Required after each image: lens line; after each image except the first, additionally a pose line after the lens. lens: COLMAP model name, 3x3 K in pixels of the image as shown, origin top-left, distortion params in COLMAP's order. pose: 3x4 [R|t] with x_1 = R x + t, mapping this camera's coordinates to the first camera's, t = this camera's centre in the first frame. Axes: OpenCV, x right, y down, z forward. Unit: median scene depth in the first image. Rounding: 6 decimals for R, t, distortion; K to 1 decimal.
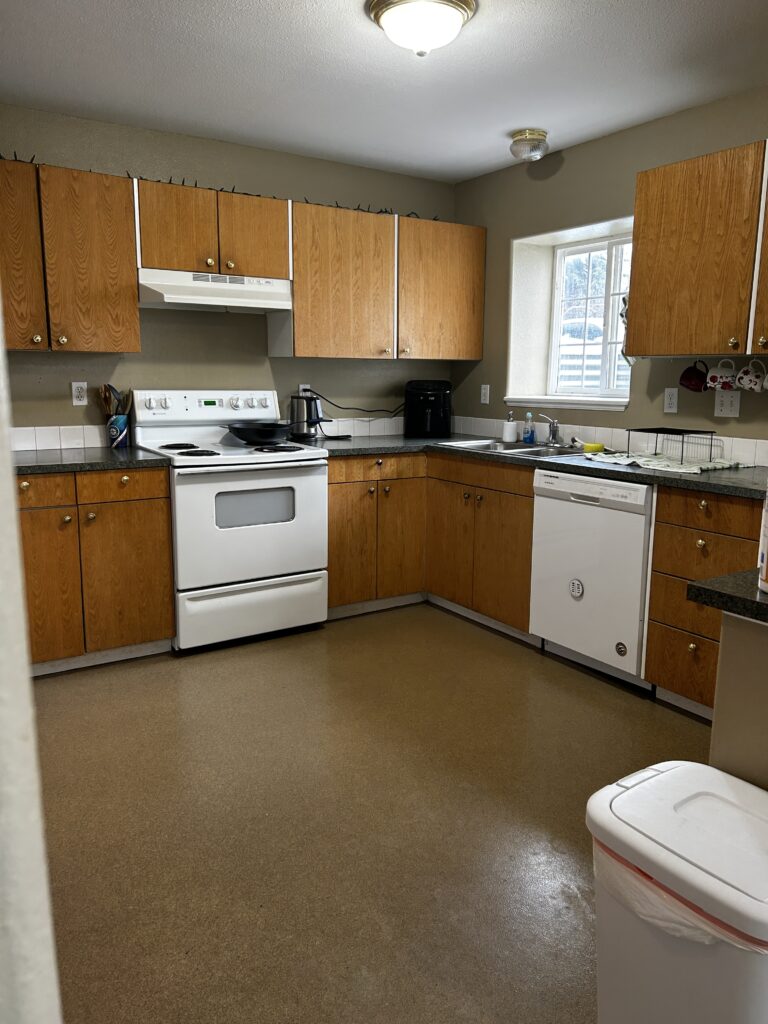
lens RADIAL K [[778.2, 0, 383.3], [0, 778.2, 517.8], [0, 0, 1]] dist [0.013579, -0.008462]
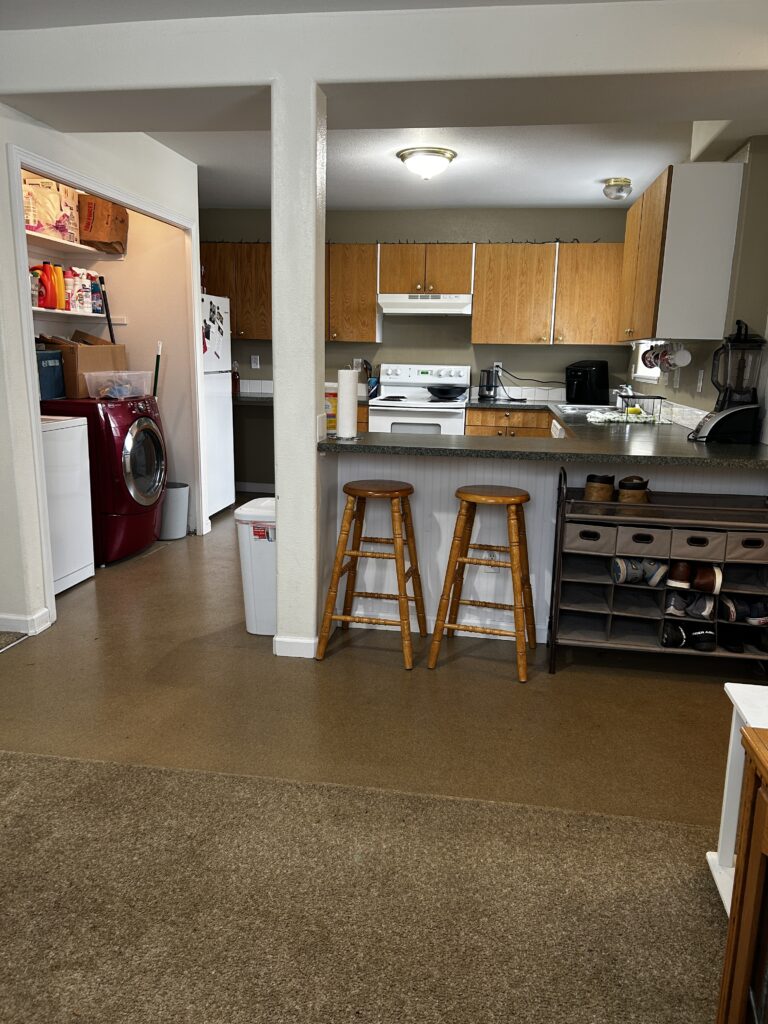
lens RADIAL K [[778.2, 0, 382.9], [0, 778.2, 511.3], [0, 0, 1]] dist [0.013579, -0.008462]
pose [[0.748664, 0.134112, -0.649242, 0.801193], [-0.130024, 0.990008, 0.054568, 0.060907], [0.650073, 0.043564, 0.758622, -0.271506]]
